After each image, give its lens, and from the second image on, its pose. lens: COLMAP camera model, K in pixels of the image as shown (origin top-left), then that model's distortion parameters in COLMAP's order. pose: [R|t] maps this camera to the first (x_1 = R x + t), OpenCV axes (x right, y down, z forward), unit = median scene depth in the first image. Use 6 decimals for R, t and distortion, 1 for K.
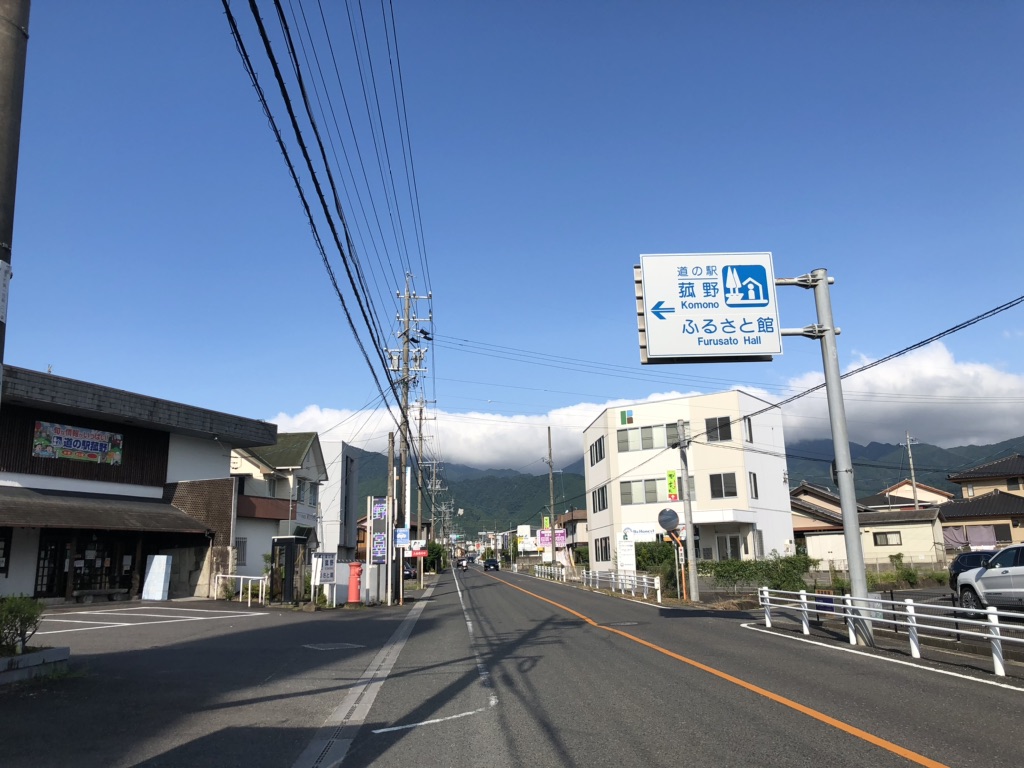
lens RADIAL K [[846.4, 0, 508.9], [0, 846.4, 371.0], [0, 0, 1]] dist [-0.012450, 0.084660]
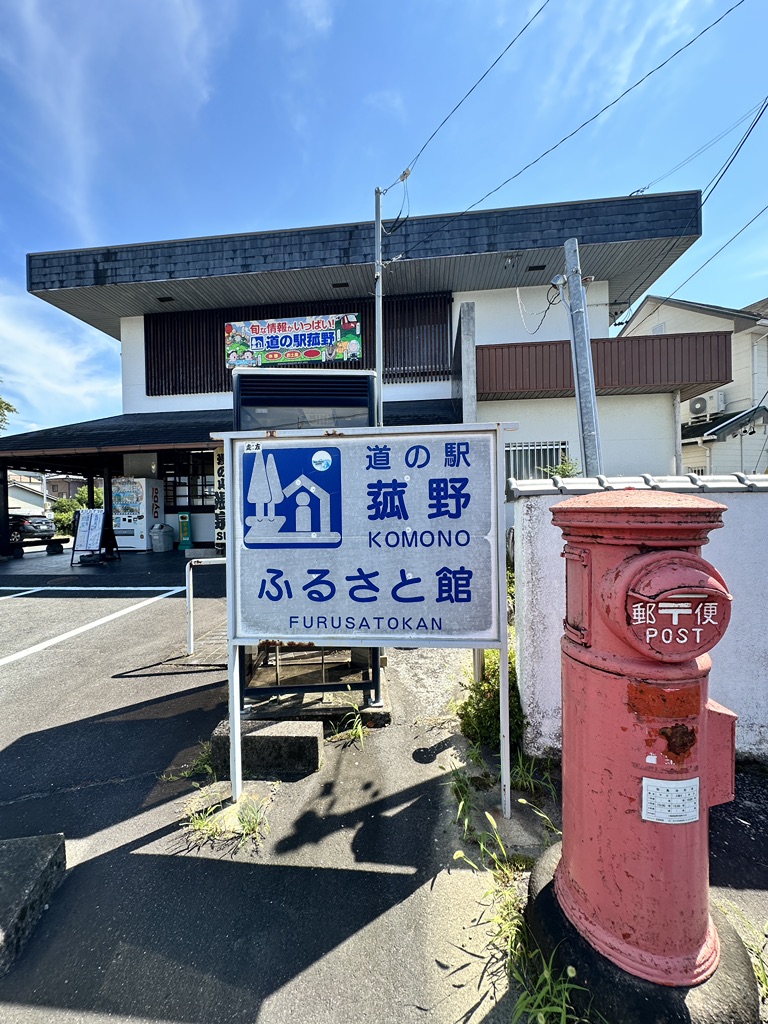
lens RADIAL K [[411.0, 0, 382.4], [0, 411.0, 512.0], [0, 0, 1]] dist [0.000949, -0.000283]
pose [[0.295786, 0.025348, -0.954918, -0.143202], [0.231950, 0.967825, 0.097537, 0.212486], [0.926666, -0.250343, 0.280390, 0.939755]]
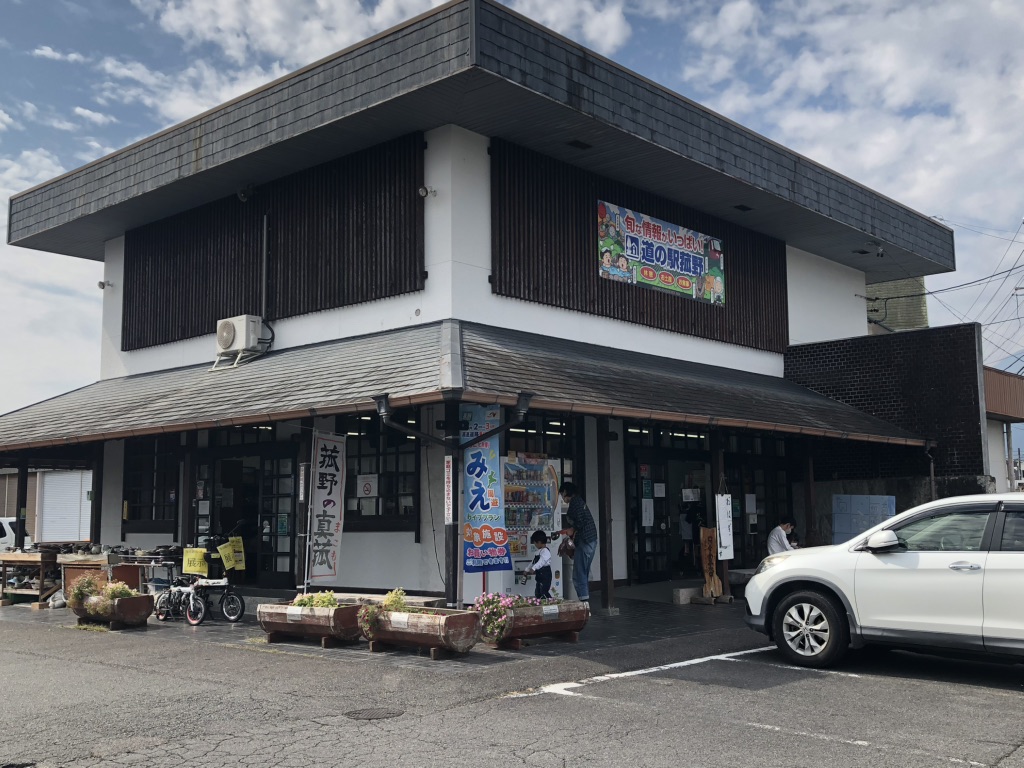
lens RADIAL K [[1100.4, 0, 512.0], [0, 1100.4, 384.0], [0, 0, 1]] dist [0.138698, -0.391115]
pose [[0.948091, -0.026063, -0.316929, -0.396641], [0.062230, 0.992572, 0.104537, 0.087509], [0.311850, -0.118833, 0.942671, 0.400155]]
